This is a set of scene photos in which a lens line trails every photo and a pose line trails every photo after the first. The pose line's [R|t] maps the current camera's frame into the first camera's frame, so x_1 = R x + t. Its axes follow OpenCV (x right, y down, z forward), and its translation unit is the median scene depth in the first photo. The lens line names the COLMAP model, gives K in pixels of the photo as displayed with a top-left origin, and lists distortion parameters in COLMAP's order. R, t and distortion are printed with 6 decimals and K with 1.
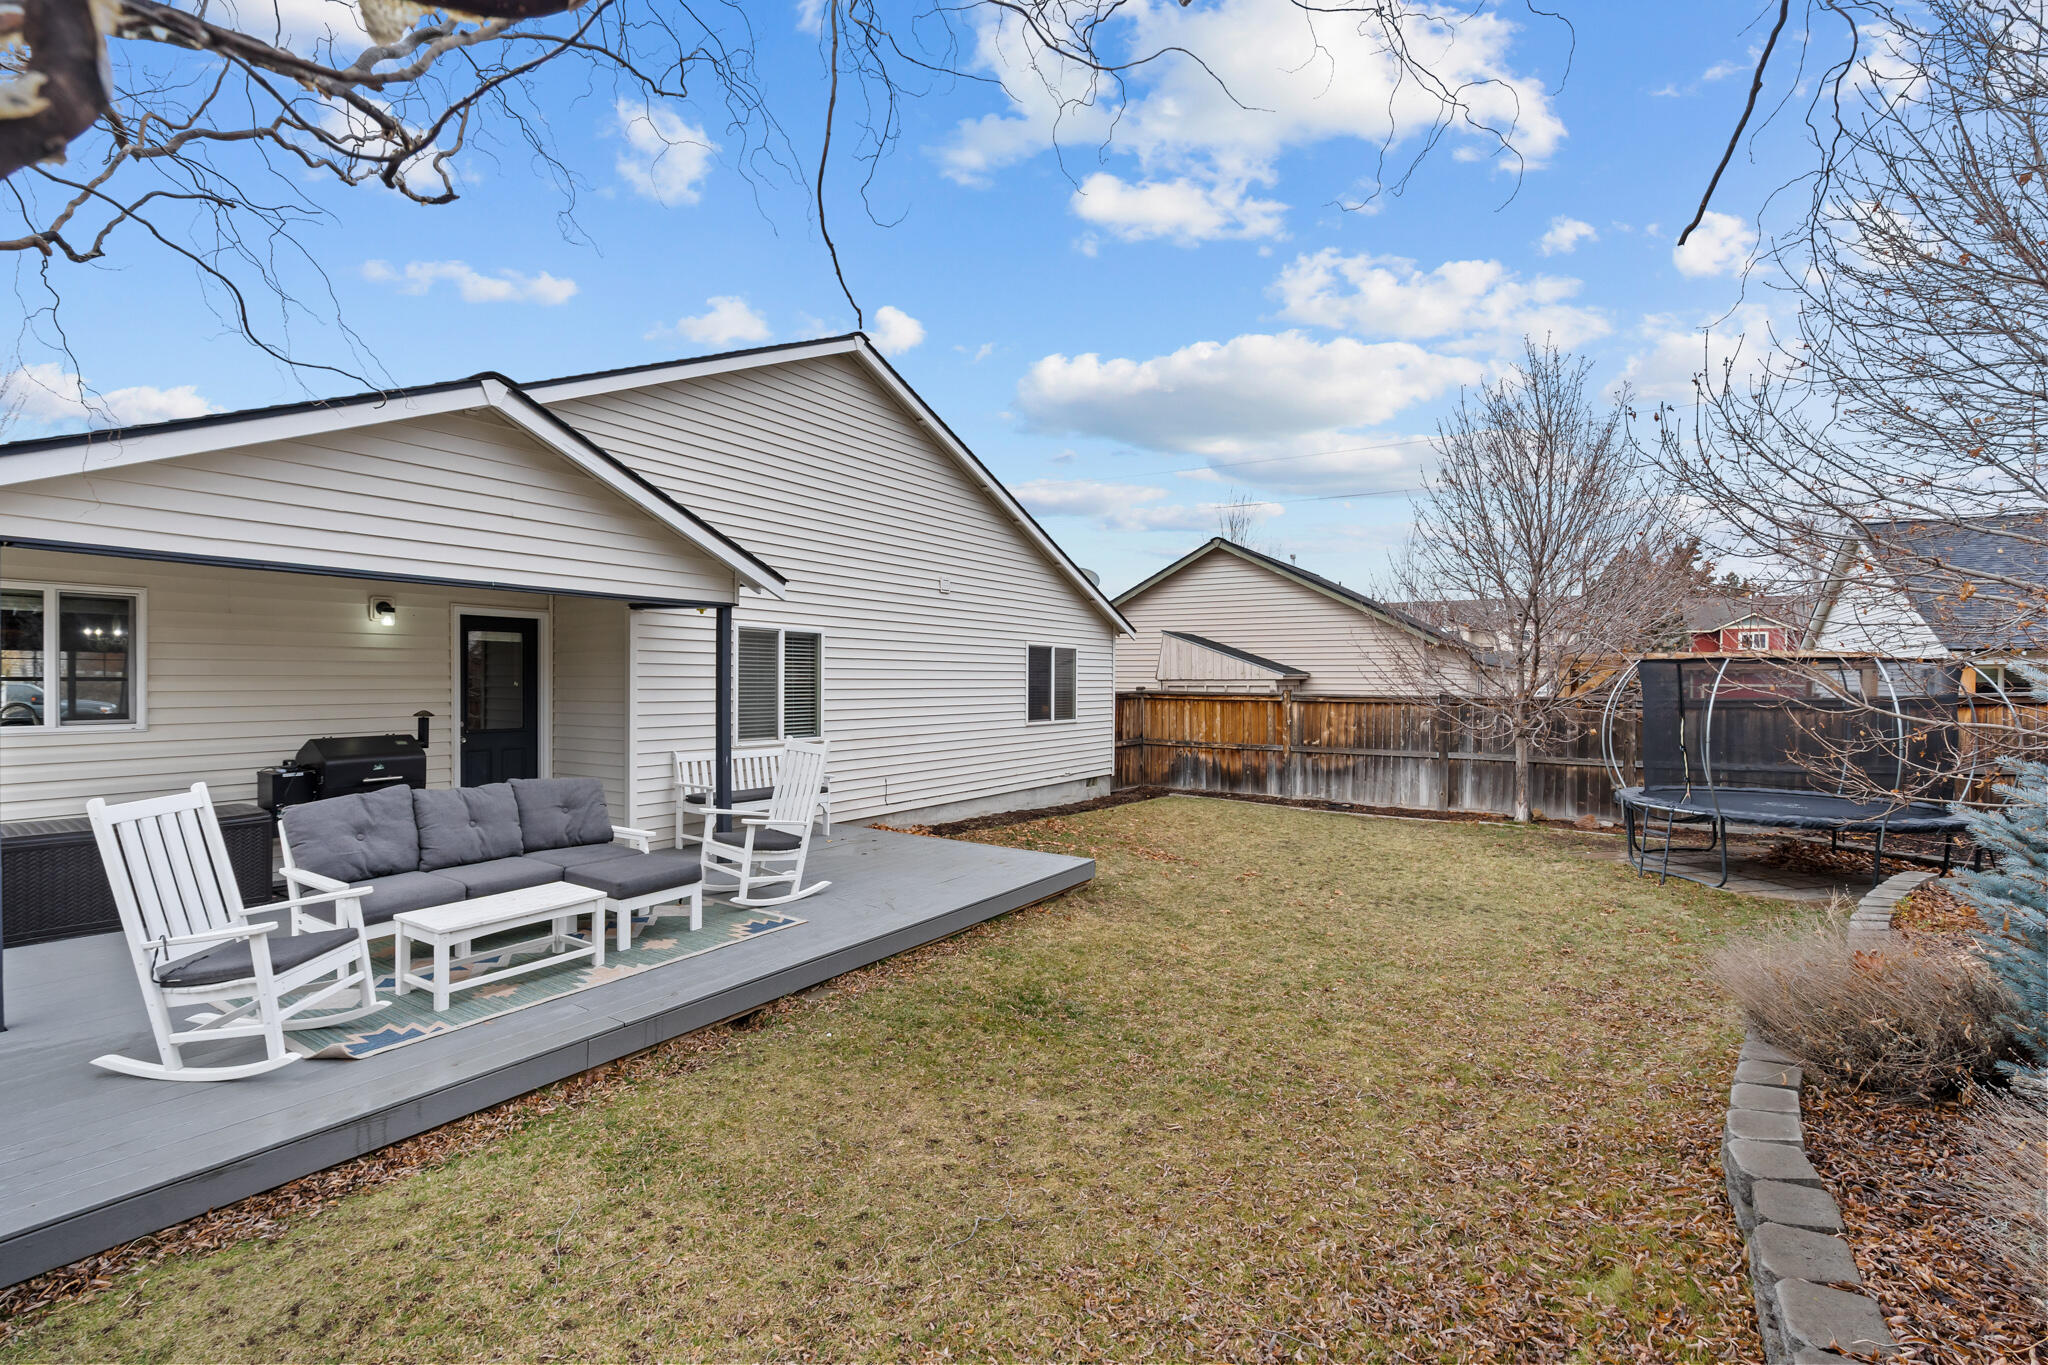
lens RADIAL K [[943.2, 0, 1011.7], [0, 943.2, 686.4], [0, 0, 1]] dist [-0.004005, 0.005310]
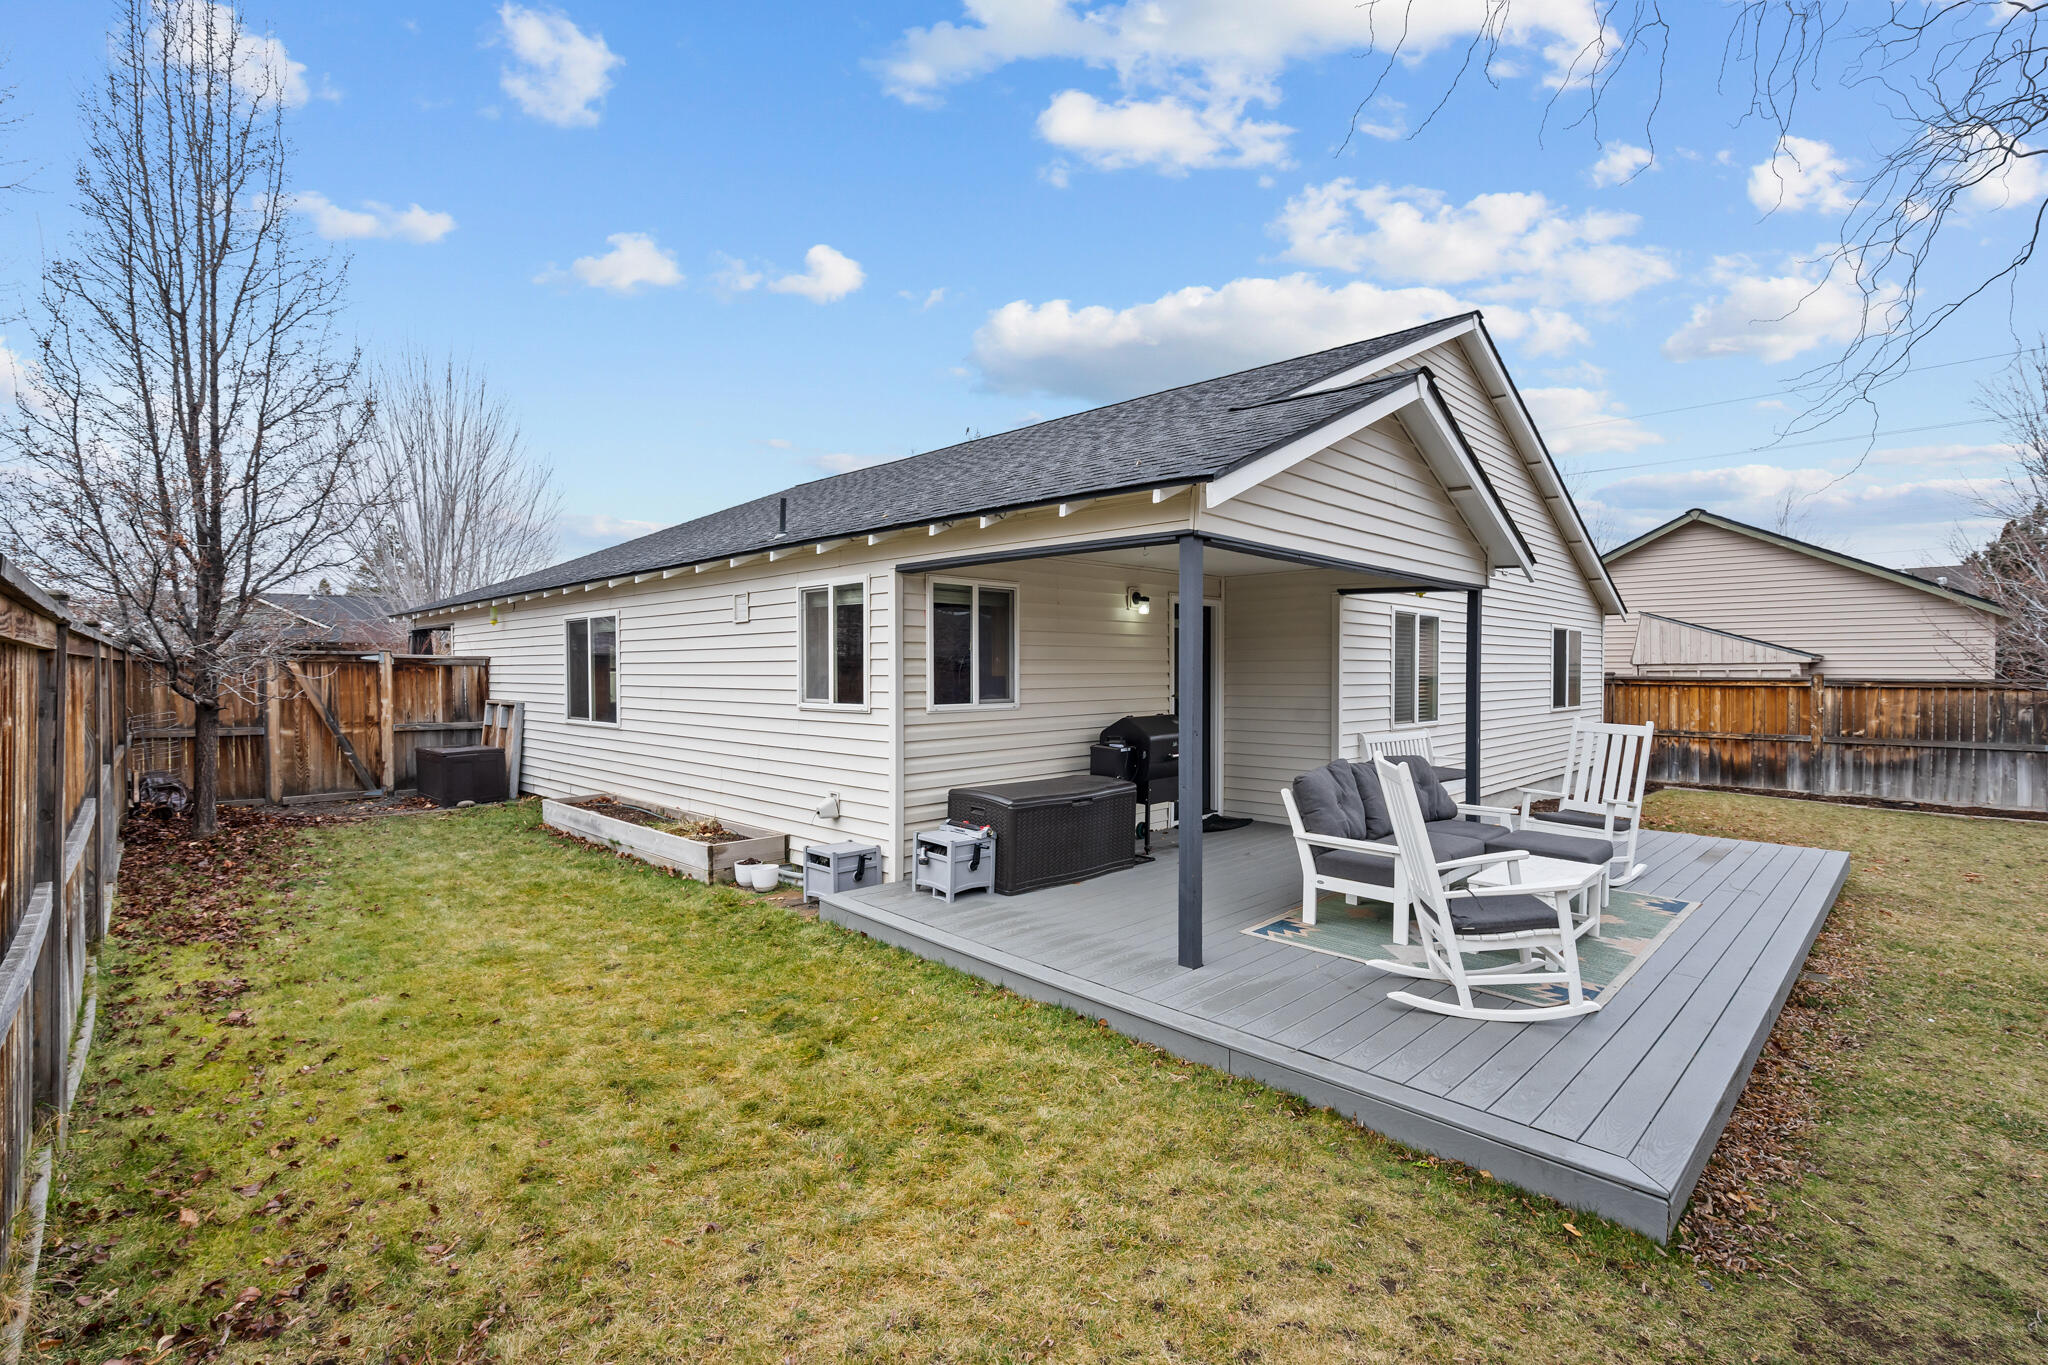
lens RADIAL K [[943.2, 0, 1011.7], [0, 943.2, 686.4], [0, 0, 1]] dist [-0.004005, 0.005310]
pose [[0.977621, -0.002220, -0.210364, -0.275994], [0.004272, 0.999948, 0.009302, 0.003828], [0.210332, -0.009993, 0.977579, -0.043411]]
